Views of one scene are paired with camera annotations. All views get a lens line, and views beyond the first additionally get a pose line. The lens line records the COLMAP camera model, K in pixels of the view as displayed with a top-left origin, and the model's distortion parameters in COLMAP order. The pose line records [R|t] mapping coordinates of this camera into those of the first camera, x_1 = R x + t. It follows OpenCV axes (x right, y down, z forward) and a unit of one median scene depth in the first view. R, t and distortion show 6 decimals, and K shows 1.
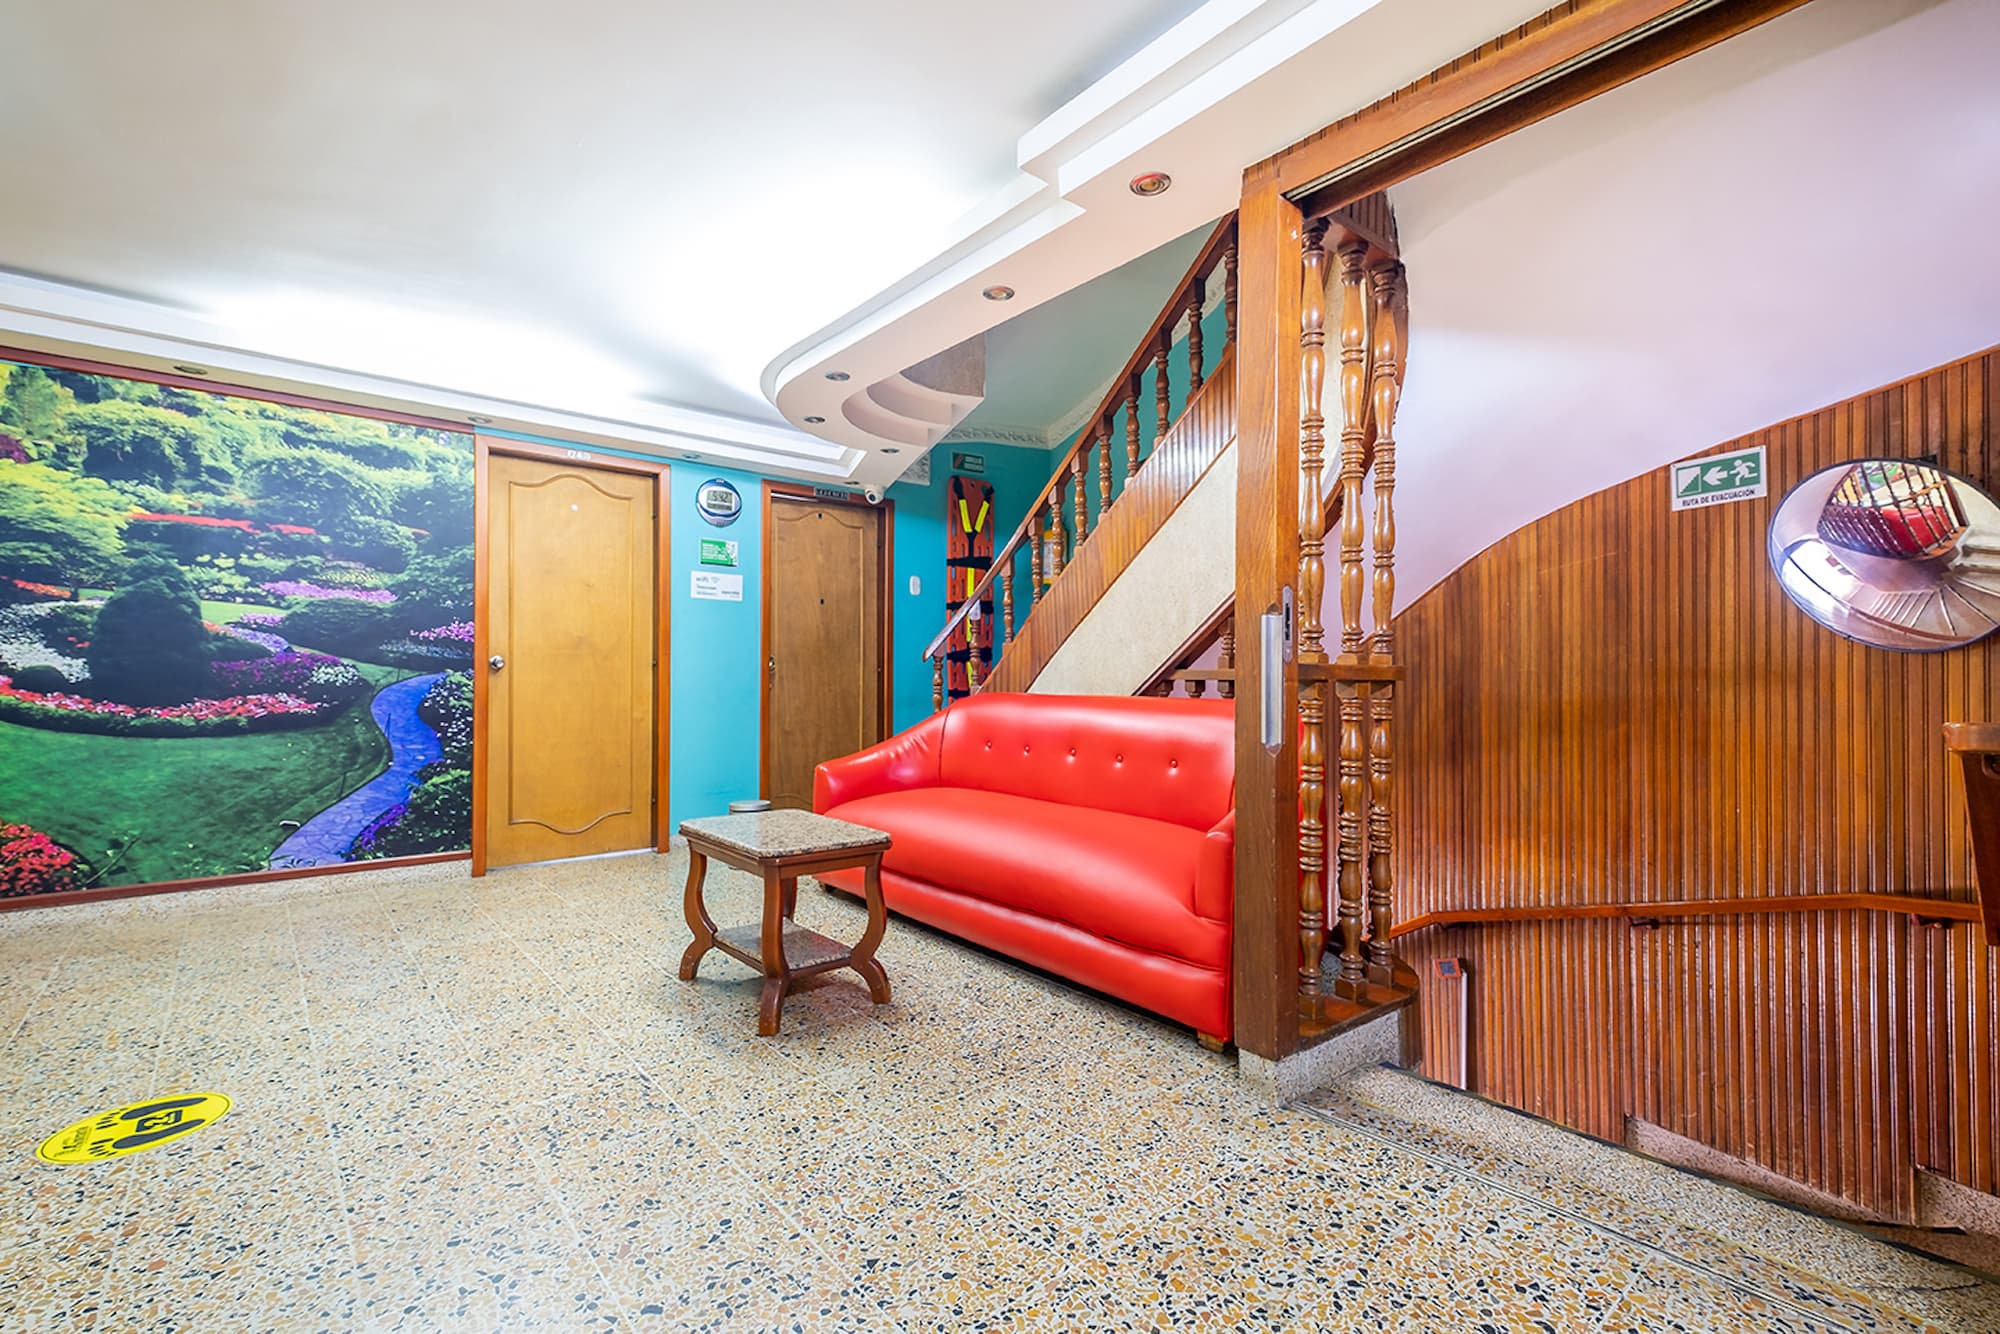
lens RADIAL K [[897.0, 0, 1028.3], [0, 897.0, 669.3], [0, 0, 1]] dist [0.018732, -0.000118]
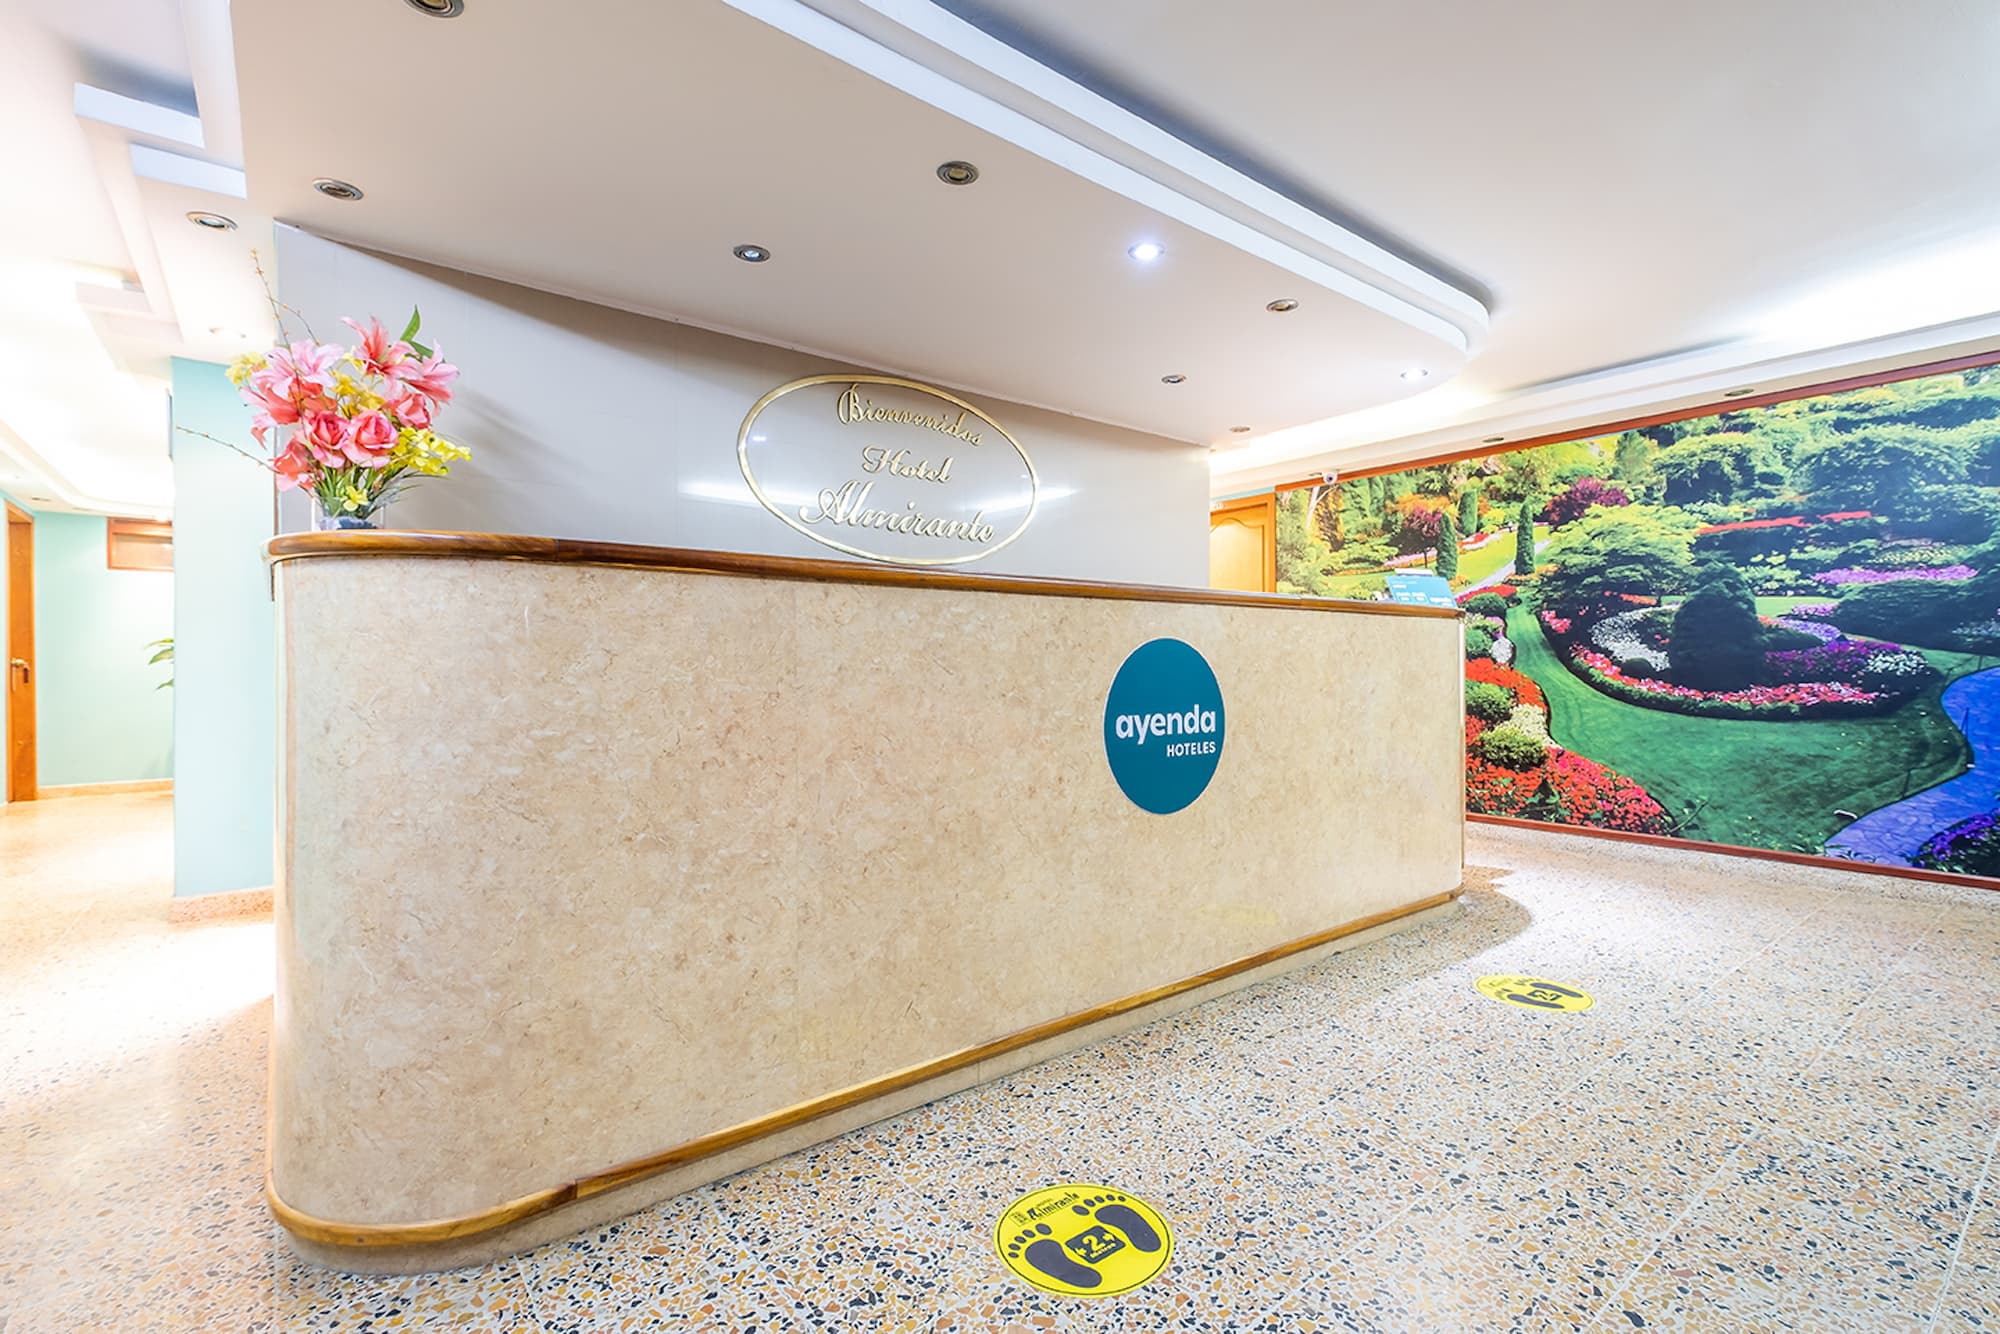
lens RADIAL K [[897.0, 0, 1028.3], [0, 897.0, 669.3], [0, 0, 1]] dist [0.018732, -0.000118]
pose [[-0.011000, -0.000347, -0.999939, 0.198305], [0.013472, 0.999909, -0.000495, 0.000735], [0.999849, -0.013477, -0.010994, 0.128996]]
